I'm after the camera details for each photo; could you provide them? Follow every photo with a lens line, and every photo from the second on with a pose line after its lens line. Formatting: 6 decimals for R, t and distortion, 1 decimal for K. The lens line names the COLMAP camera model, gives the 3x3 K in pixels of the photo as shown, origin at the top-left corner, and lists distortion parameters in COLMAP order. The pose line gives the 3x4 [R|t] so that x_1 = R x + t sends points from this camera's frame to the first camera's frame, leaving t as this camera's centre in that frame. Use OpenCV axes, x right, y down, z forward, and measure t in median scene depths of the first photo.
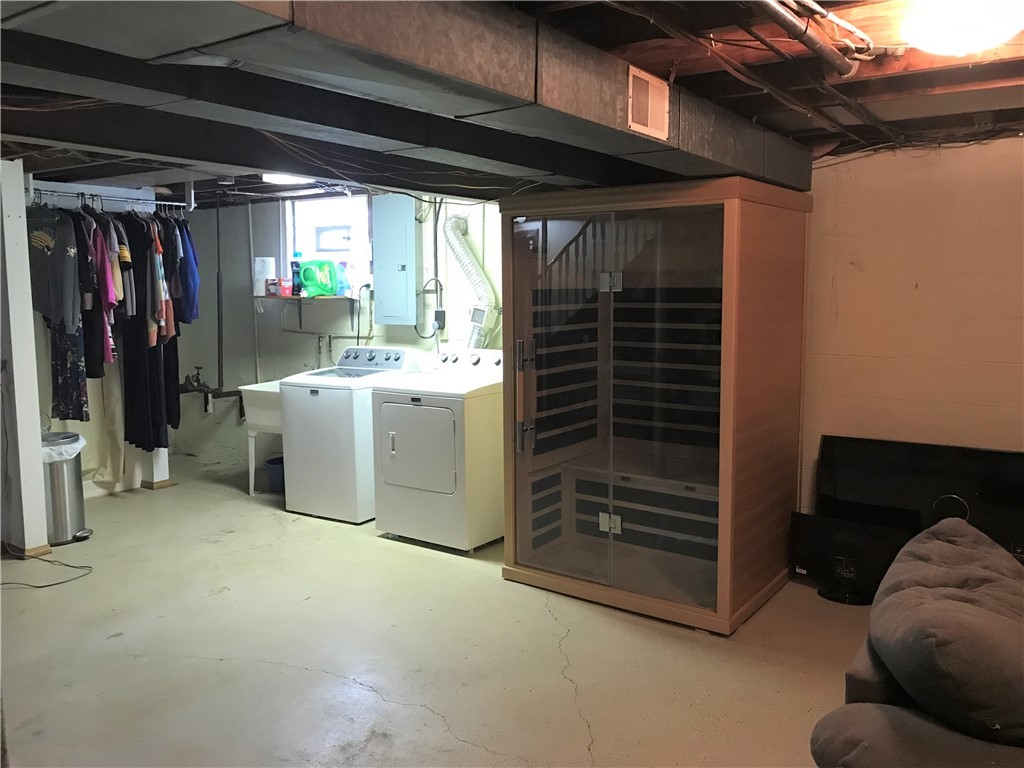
lens RADIAL K [[846.4, 0, 515.0], [0, 846.4, 386.8], [0, 0, 1]] dist [0.035130, -0.055676]
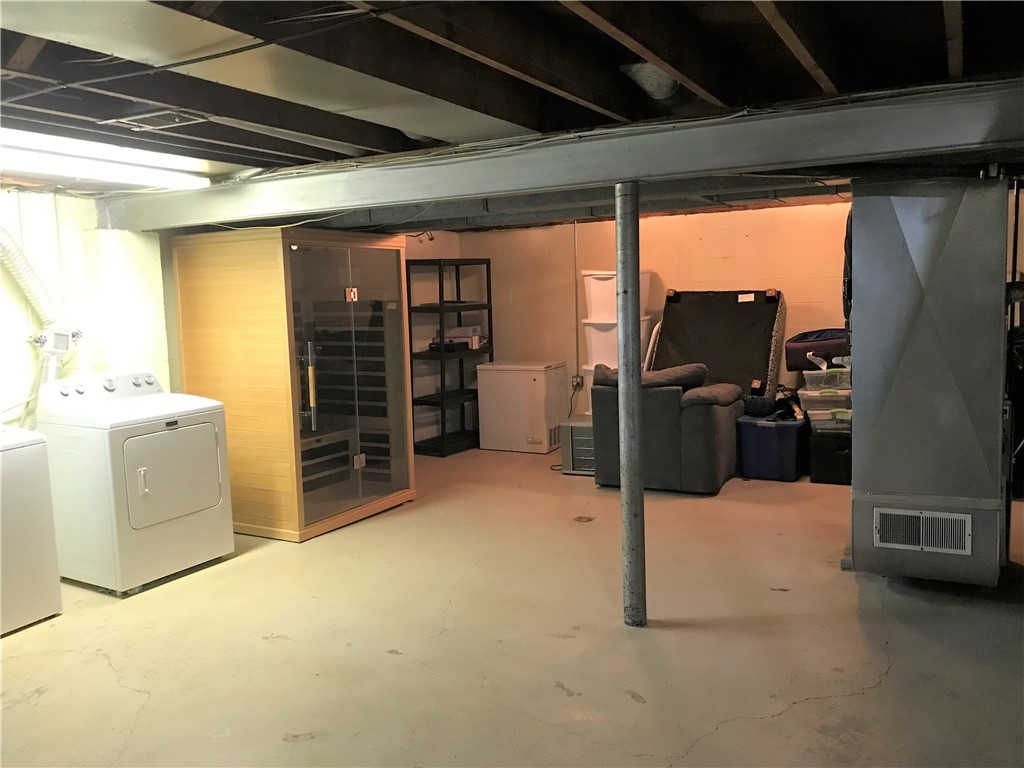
lens RADIAL K [[846.4, 0, 515.1], [0, 846.4, 382.5], [0, 0, 1]] dist [0.035130, -0.055676]
pose [[-0.130271, -0.096224, 0.986798, -1.120120], [0.141471, 0.983292, 0.114558, -0.086460], [-0.981333, 0.154527, -0.114482, 0.724849]]
